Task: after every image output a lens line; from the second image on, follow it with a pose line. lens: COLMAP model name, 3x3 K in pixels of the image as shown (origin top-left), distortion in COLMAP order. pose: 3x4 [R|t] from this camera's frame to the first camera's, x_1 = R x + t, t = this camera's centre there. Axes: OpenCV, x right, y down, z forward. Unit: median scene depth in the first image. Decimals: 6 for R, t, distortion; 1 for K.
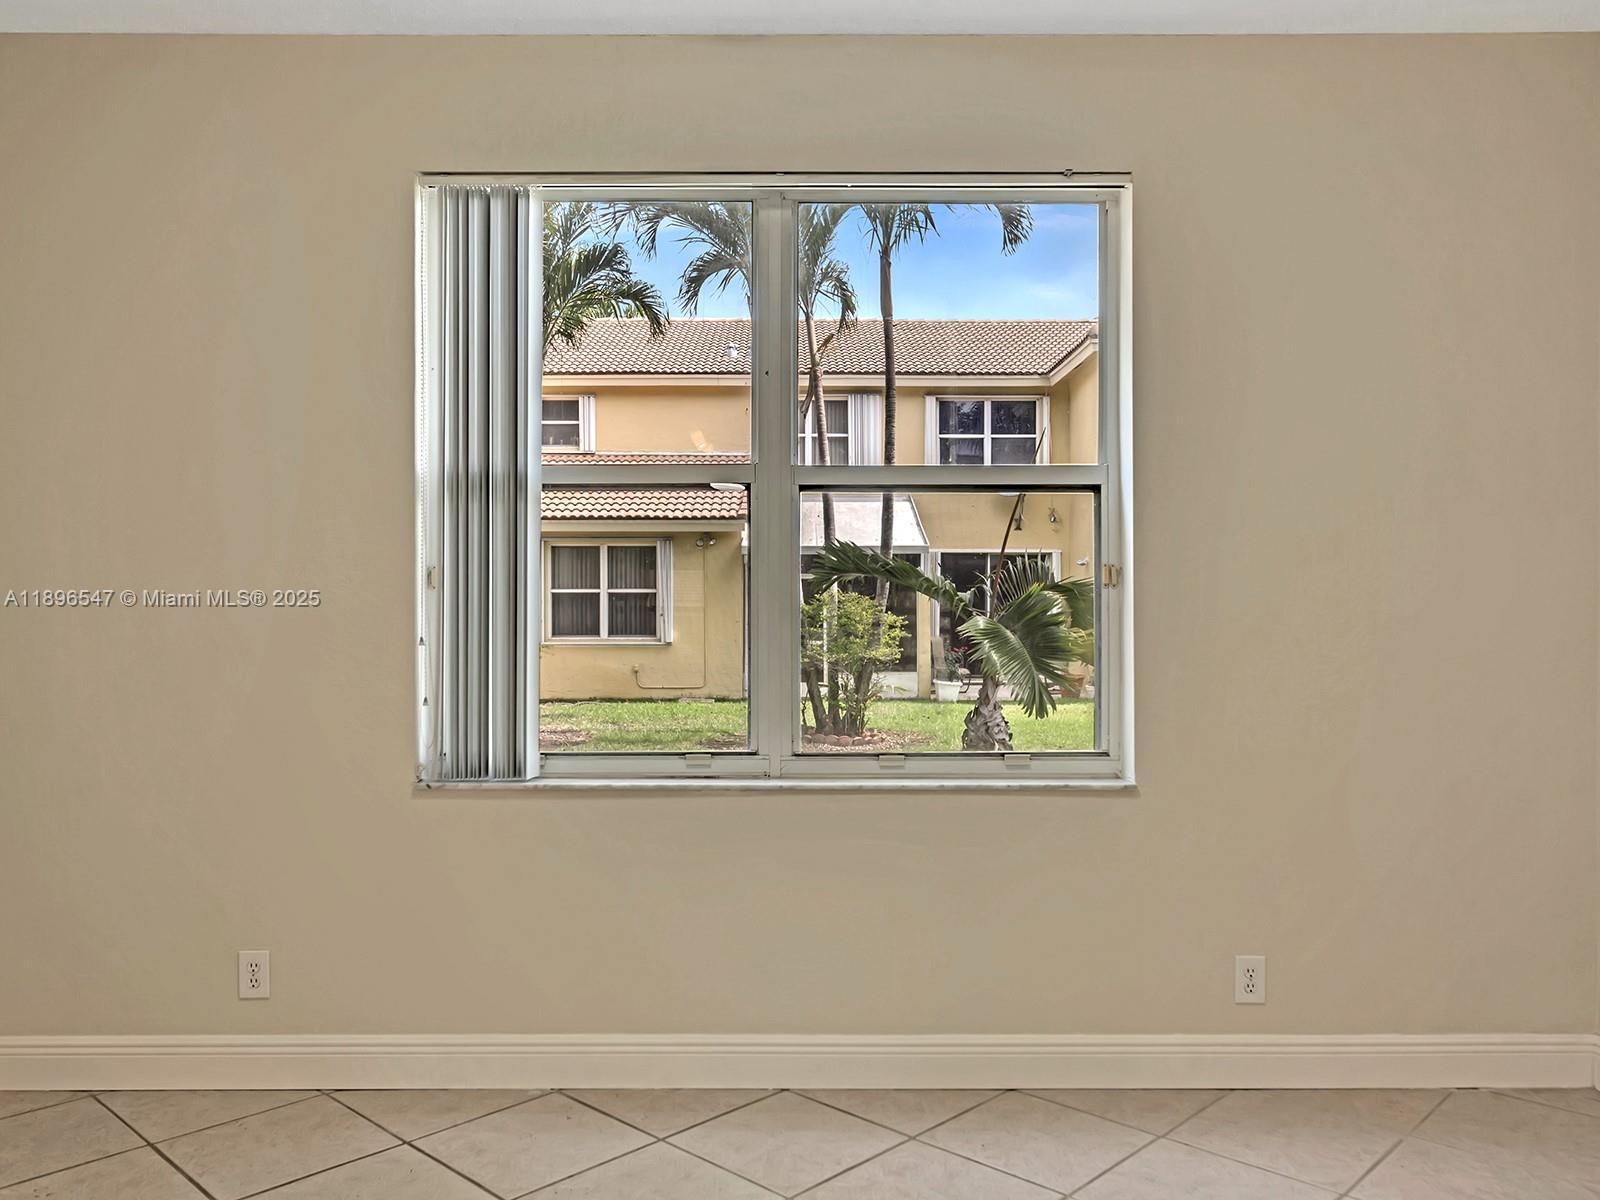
lens RADIAL K [[1218.6, 0, 784.9], [0, 1218.6, 608.8], [0, 0, 1]] dist [-0.002055, 0.002335]
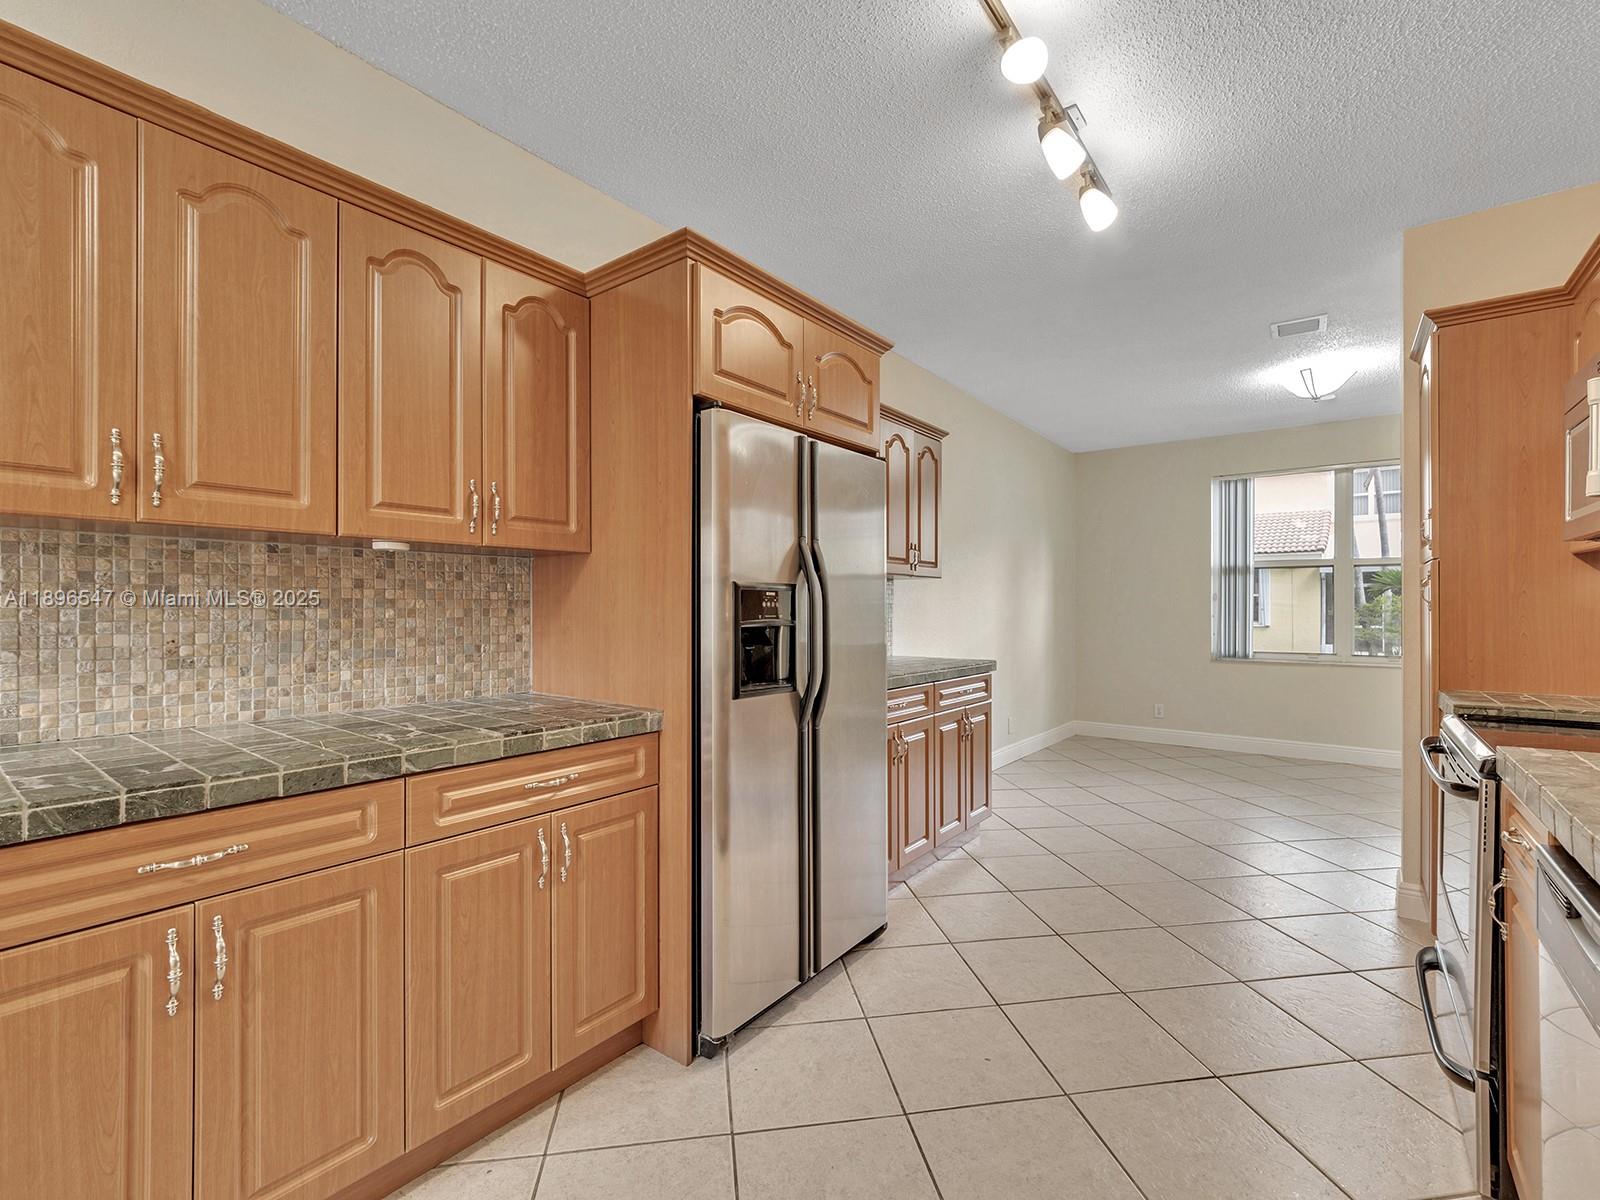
lens RADIAL K [[716.9, 0, 822.0], [0, 716.9, 606.7], [0, 0, 1]] dist [0.002109, 0.000027]
pose [[0.803517, -0.002396, -0.595277, 0.009528], [0.003122, 0.999995, 0.000189, -0.005603], [0.595274, -0.002010, 0.803521, -1.185053]]
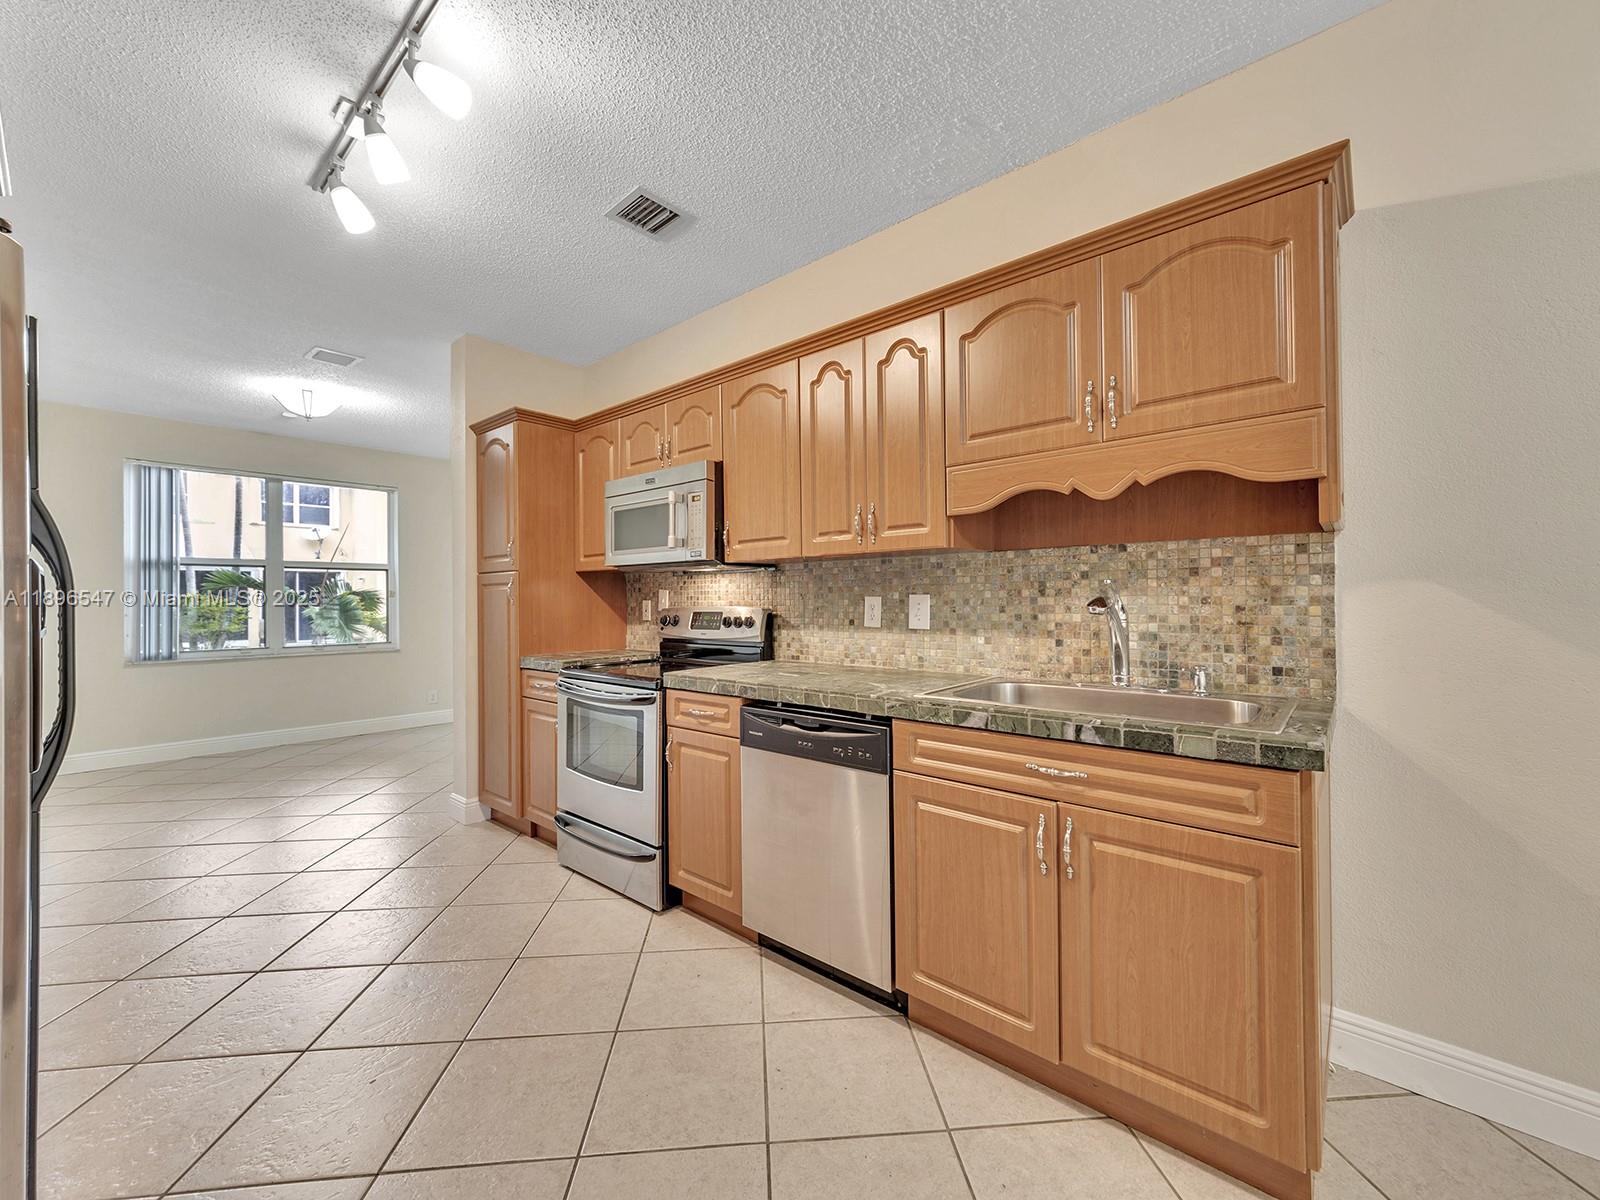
lens RADIAL K [[639.4, 0, 791.1], [0, 639.4, 598.3], [0, 0, 1]] dist [0.001073, -0.000109]
pose [[0.667415, -0.002987, 0.744680, -0.370374], [0.006026, 0.999981, -0.001389, -0.005220], [-0.744662, 0.005415, 0.667420, -1.201281]]
